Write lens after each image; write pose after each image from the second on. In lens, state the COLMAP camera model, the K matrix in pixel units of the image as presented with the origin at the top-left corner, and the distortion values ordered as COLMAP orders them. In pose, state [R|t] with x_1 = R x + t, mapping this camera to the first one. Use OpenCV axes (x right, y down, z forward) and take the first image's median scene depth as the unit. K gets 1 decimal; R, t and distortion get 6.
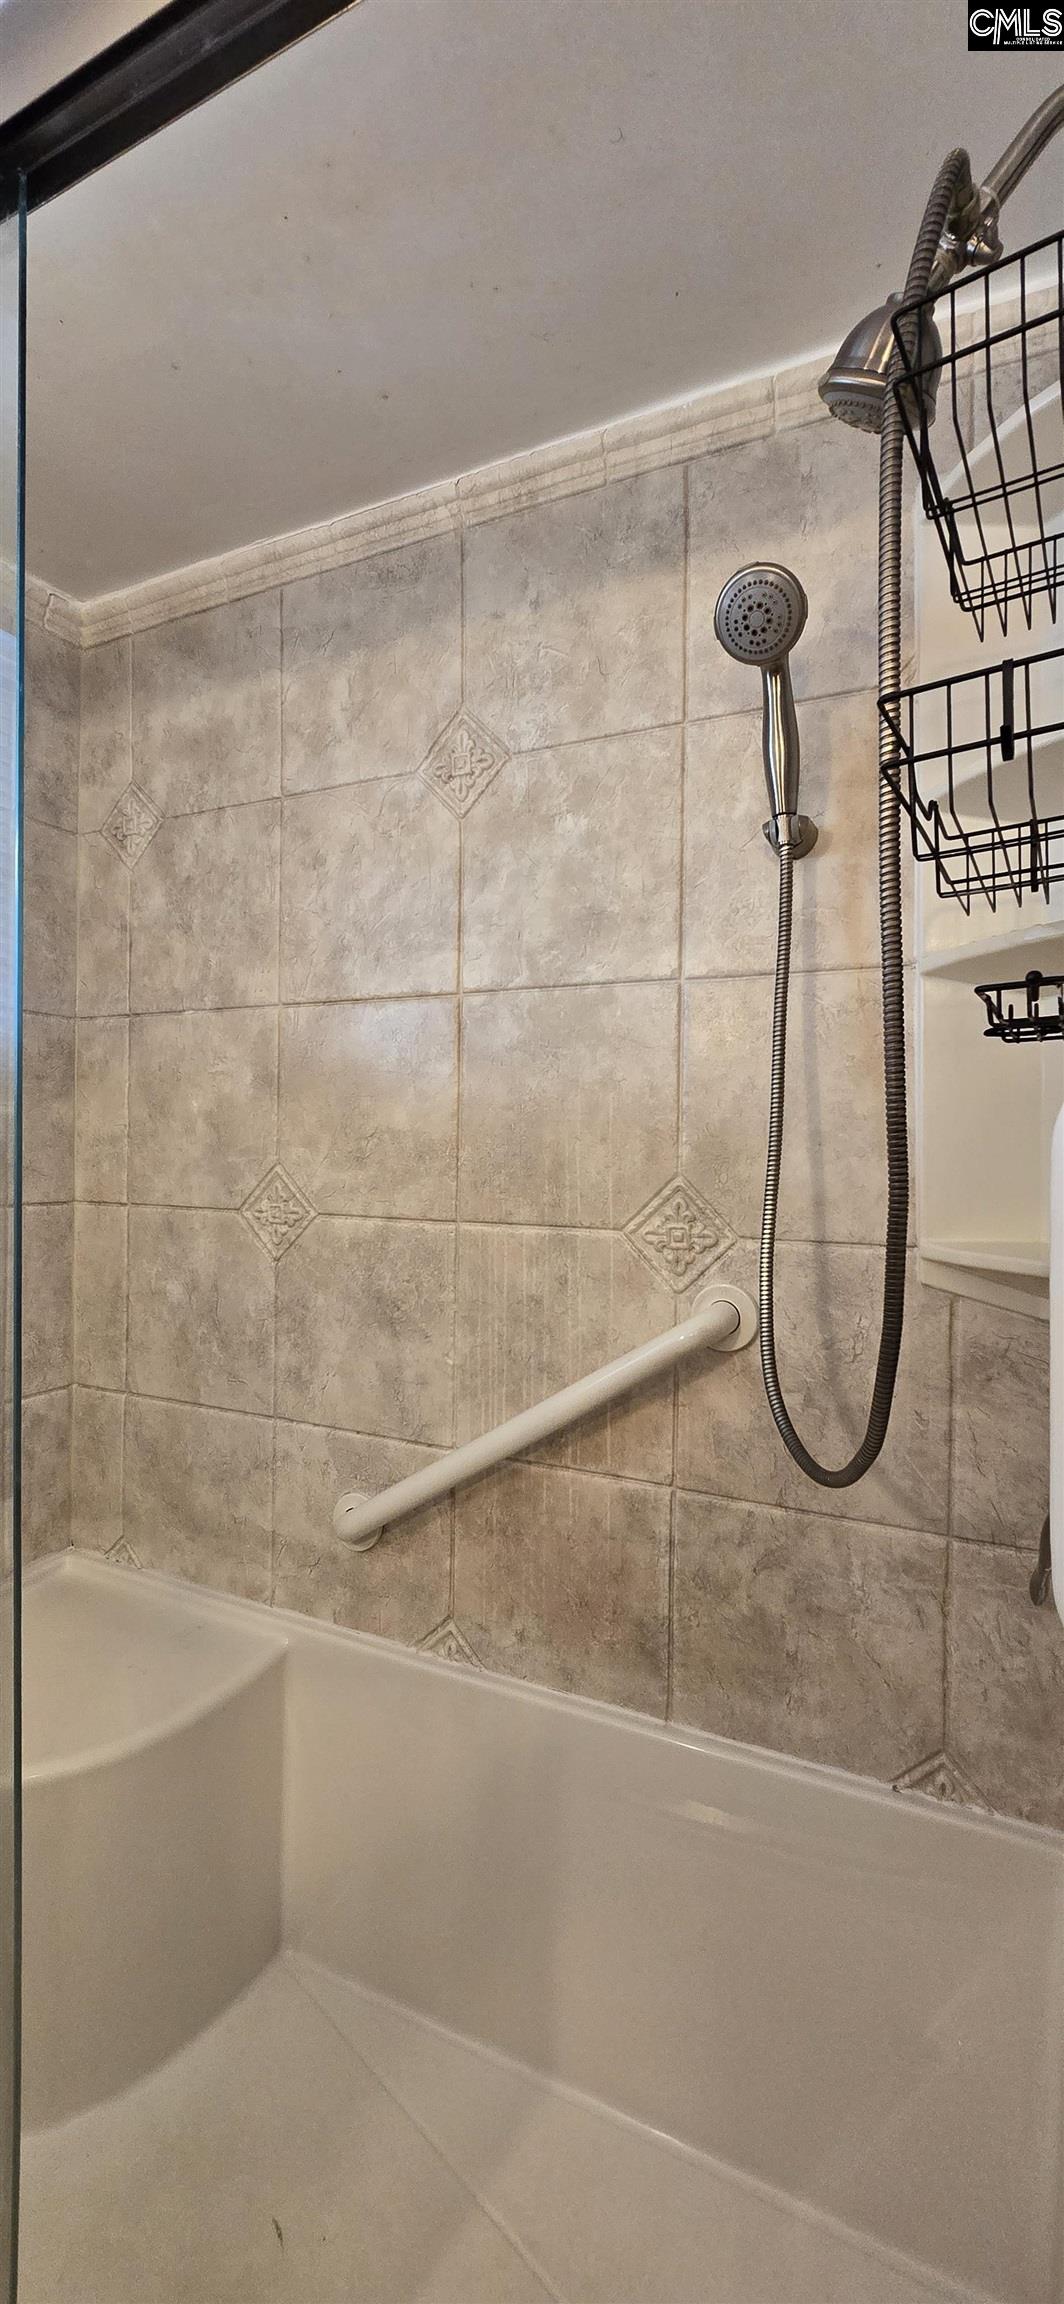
lens RADIAL K [[936.1, 0, 534.6], [0, 936.1, 1128.7], [0, 0, 1]] dist [-0.001728, -0.000164]
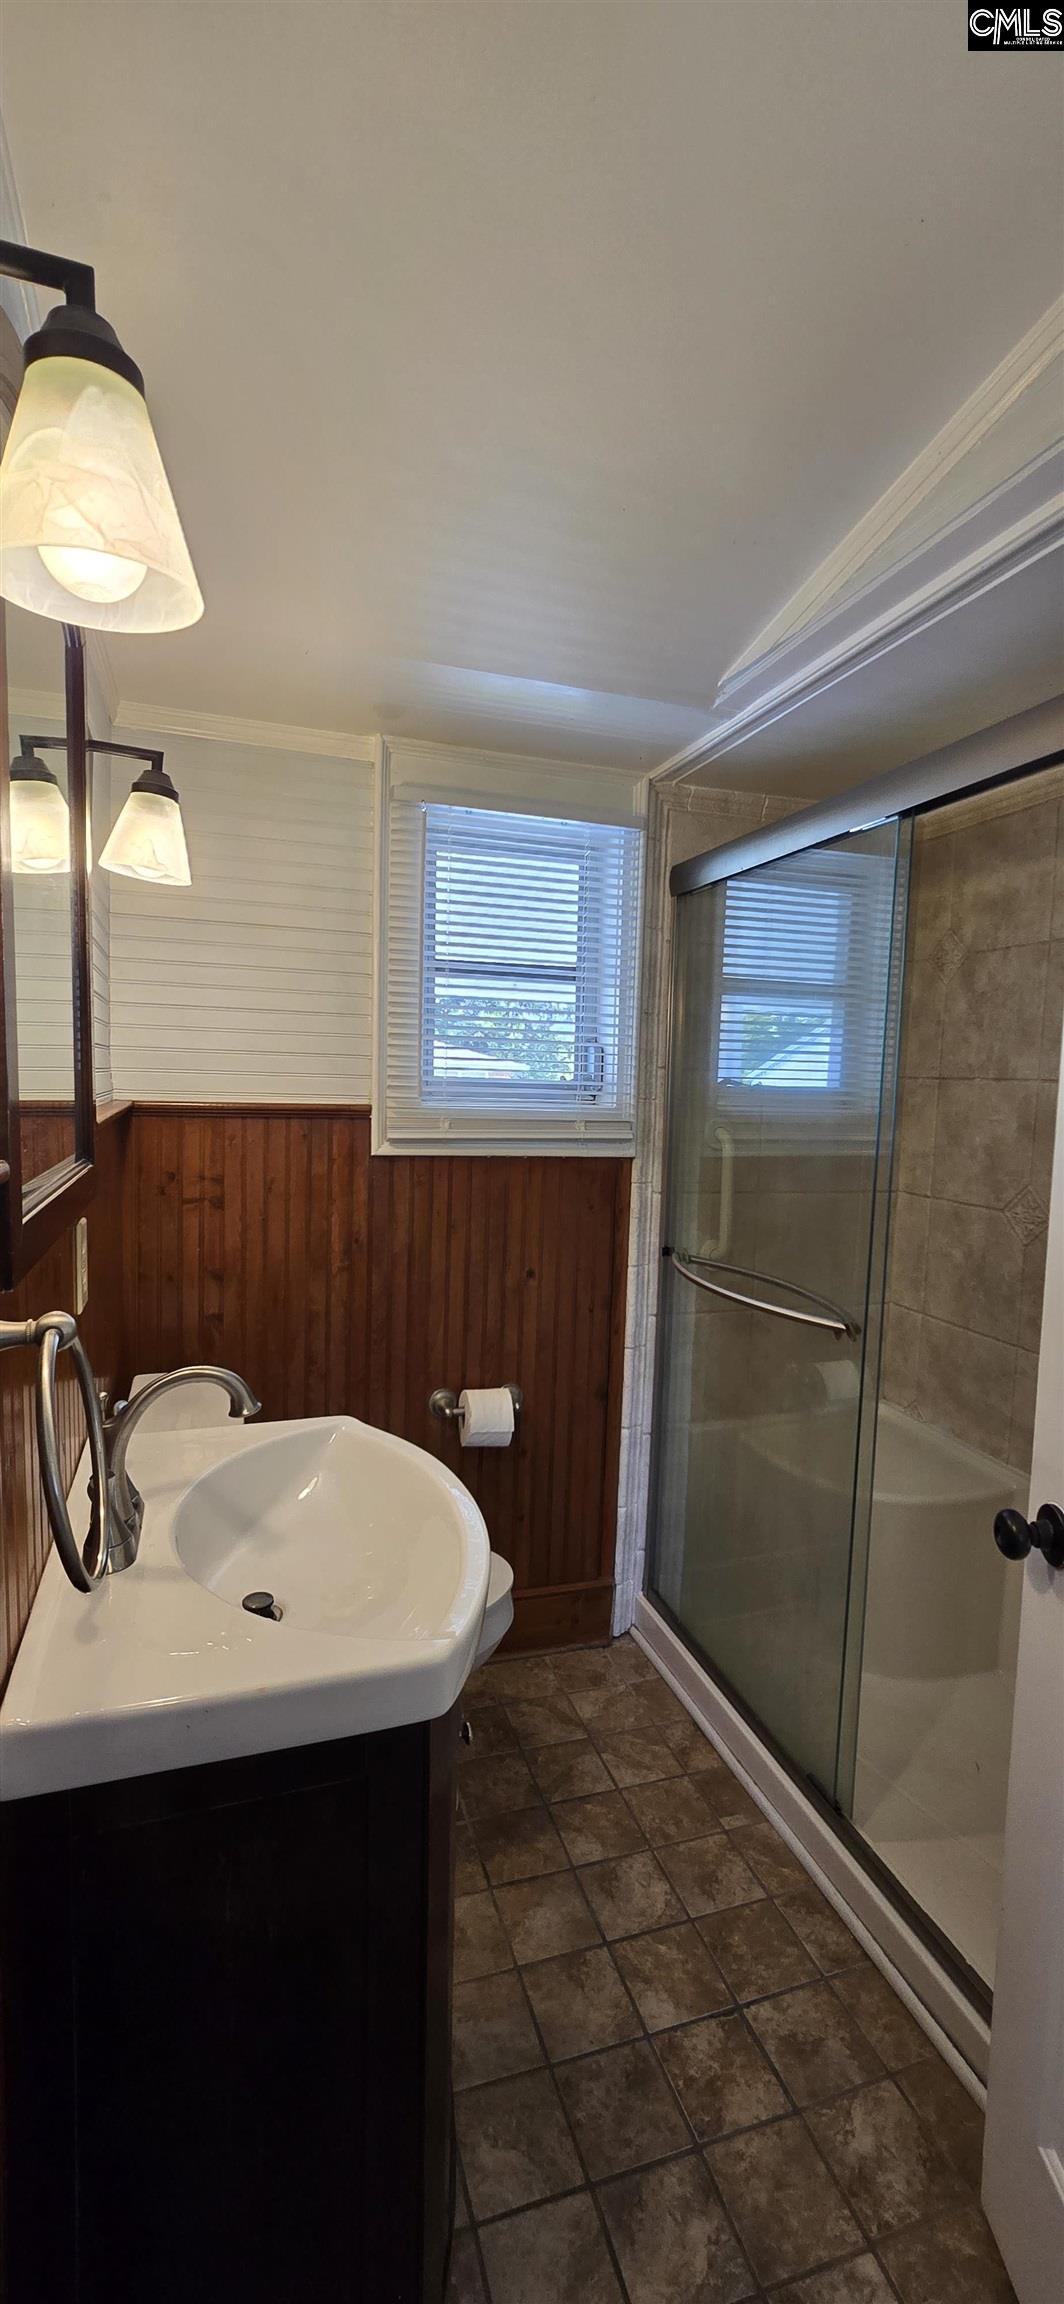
lens RADIAL K [[936.1, 0, 526.0], [0, 936.1, 1168.5], [0, 0, 1]] dist [-0.001728, -0.000164]
pose [[0.679103, 0.083672, -0.729258, 0.291781], [-0.019549, 0.995191, 0.095980, -0.123808], [0.733782, -0.050924, 0.677473, -0.667850]]
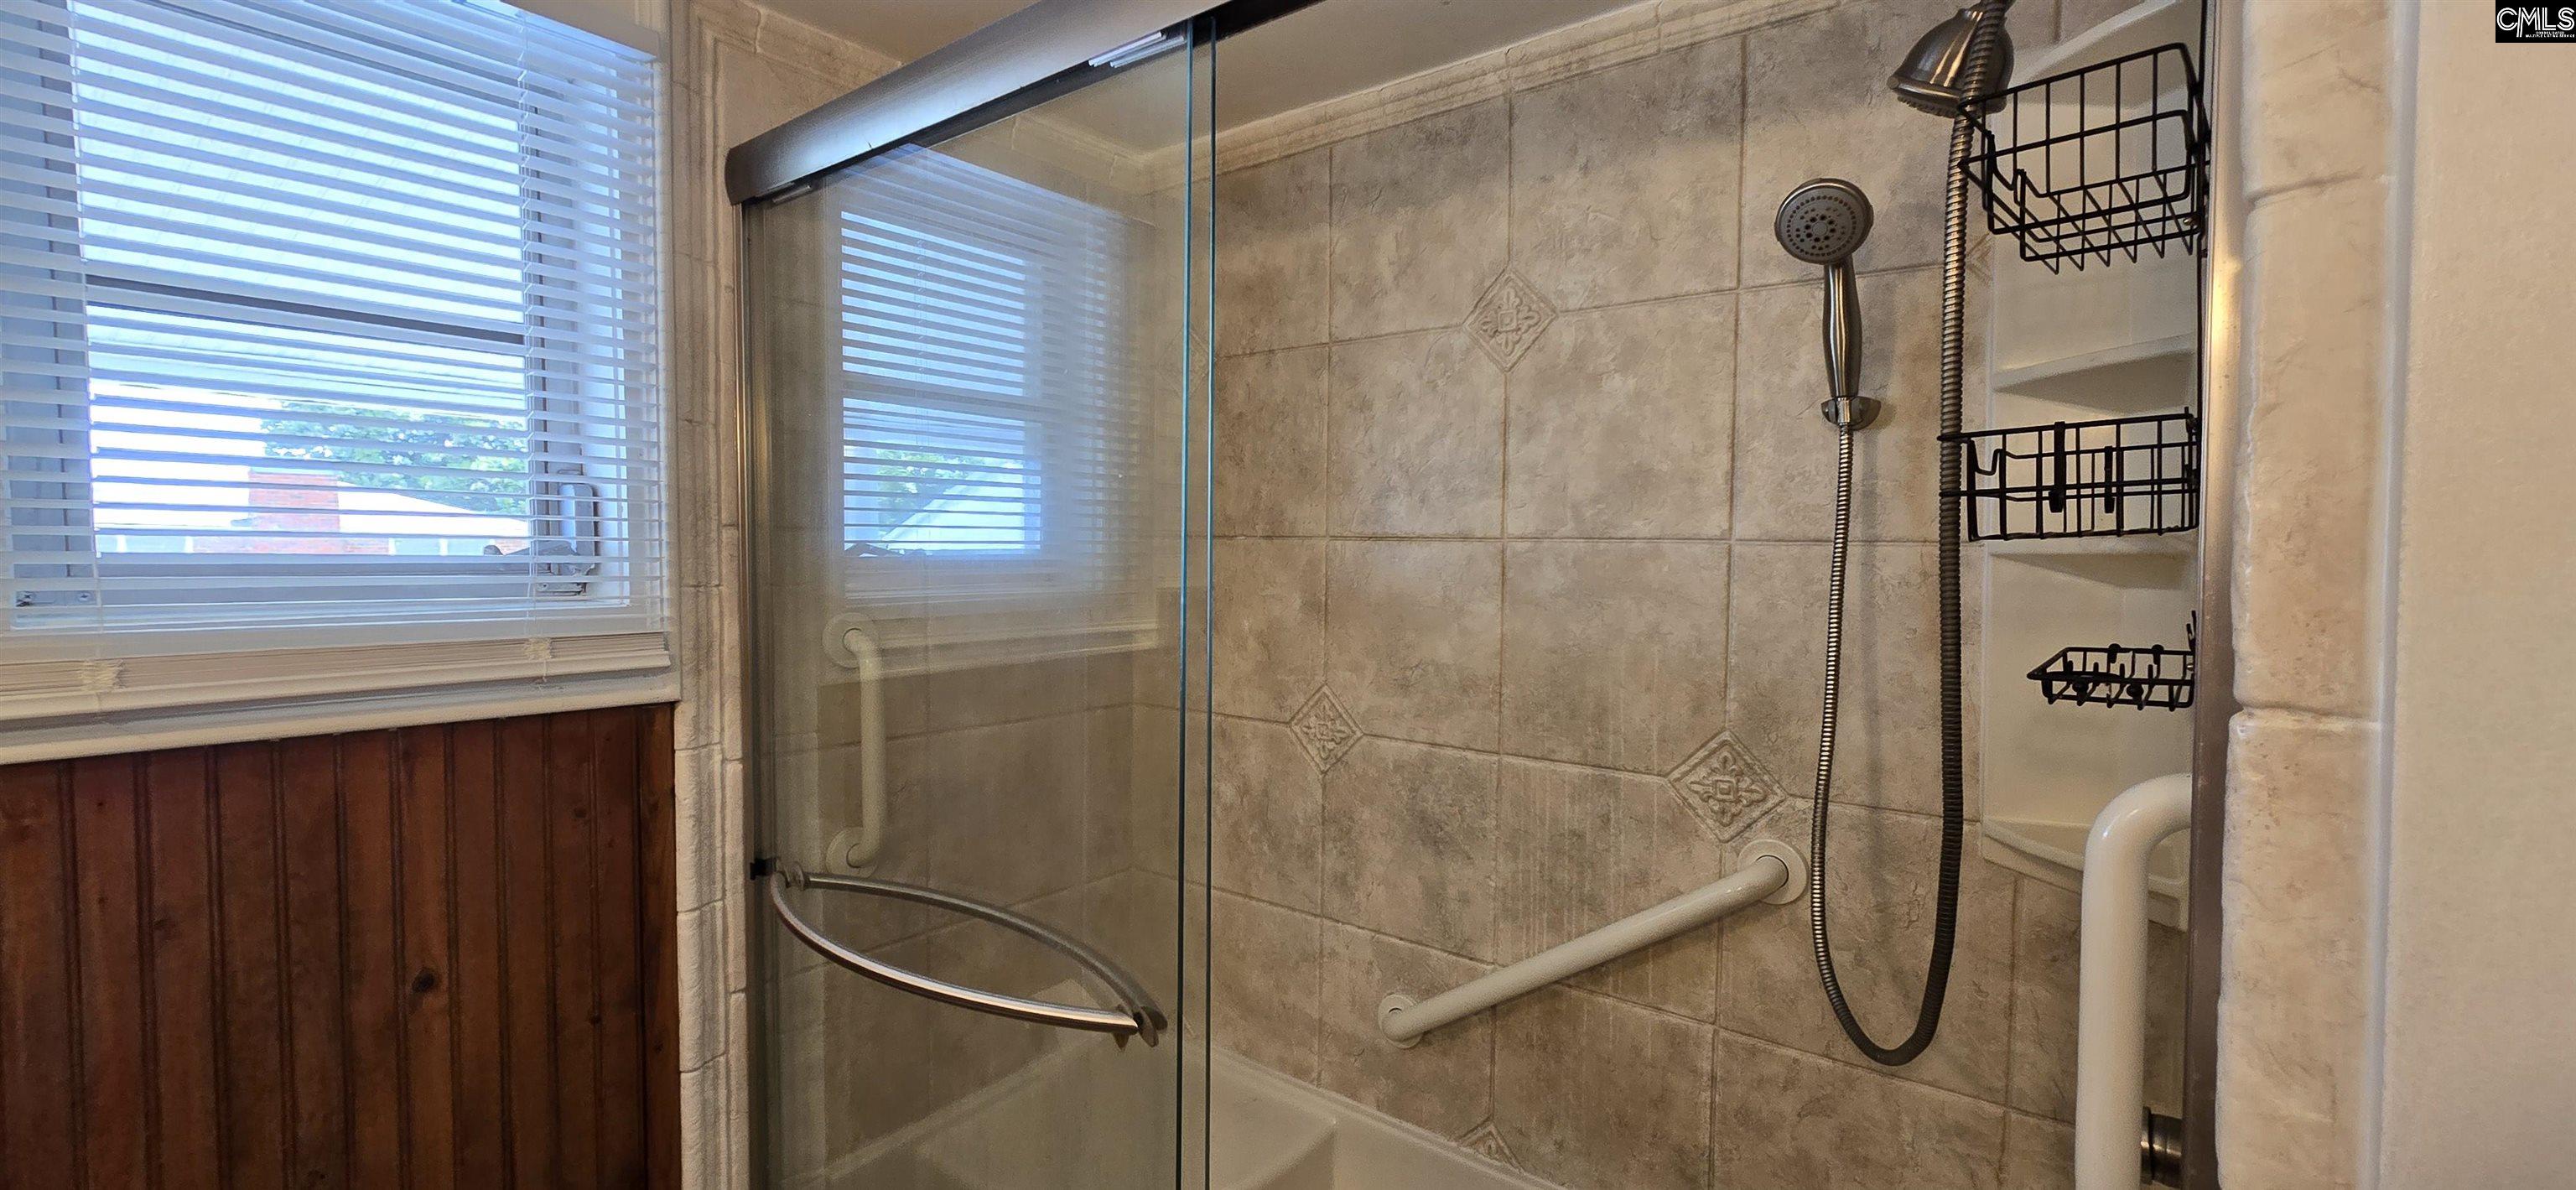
lens RADIAL K [[1046.7, 0, 1292.5], [0, 1046.7, 585.1], [0, 0, 1]] dist [-0.001728, -0.000164]
pose [[0.976199, 0.007332, -0.216753, -0.053099], [0.000636, 0.999327, 0.036670, -0.126610], [0.216876, -0.035935, 0.975537, -0.186333]]
